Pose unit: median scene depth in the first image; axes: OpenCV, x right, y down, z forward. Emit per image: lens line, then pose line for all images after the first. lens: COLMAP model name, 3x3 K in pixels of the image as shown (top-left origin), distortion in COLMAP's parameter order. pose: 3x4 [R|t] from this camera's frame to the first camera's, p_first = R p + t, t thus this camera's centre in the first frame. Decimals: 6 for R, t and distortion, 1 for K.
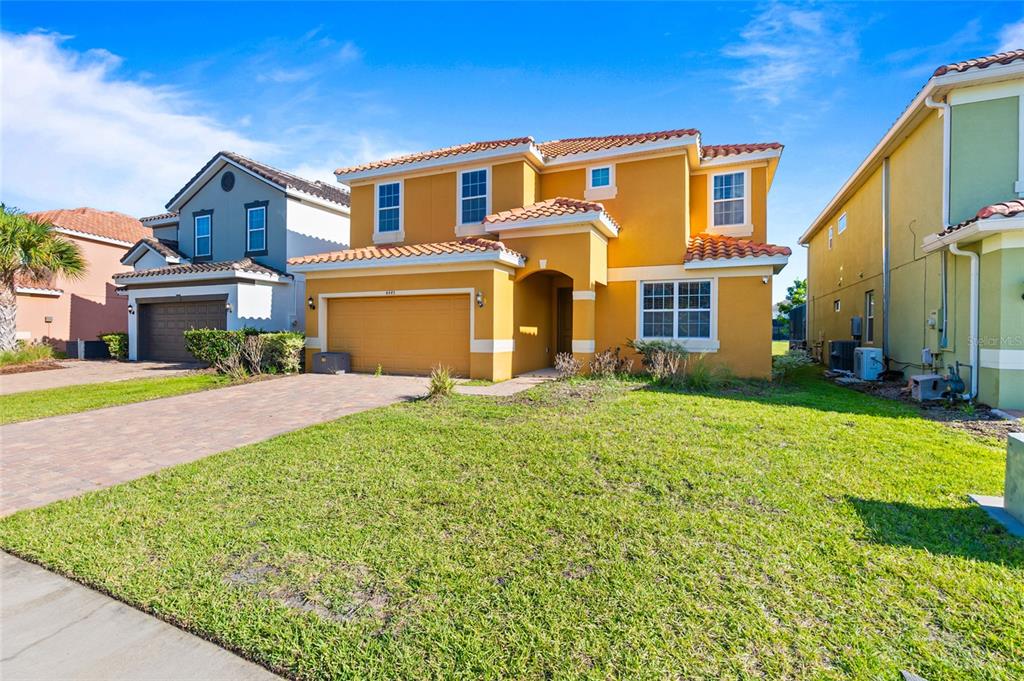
lens RADIAL K [[476.1, 0, 512.0], [0, 476.1, 340.5], [0, 0, 1]] dist [-0.000787, 0.000692]
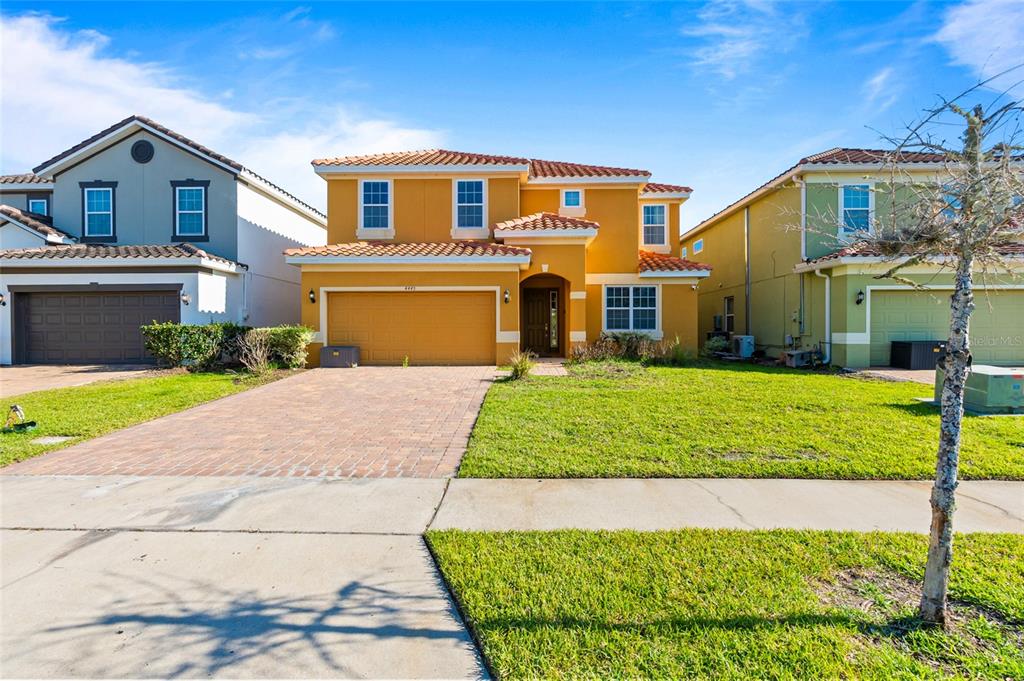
lens RADIAL K [[476.1, 0, 512.0], [0, 476.1, 340.5], [0, 0, 1]] dist [-0.000787, 0.000692]
pose [[0.918562, -0.013722, 0.395038, -0.432920], [0.014084, 0.999899, 0.001985, 0.015338], [-0.395025, 0.003741, 0.918663, -0.056338]]
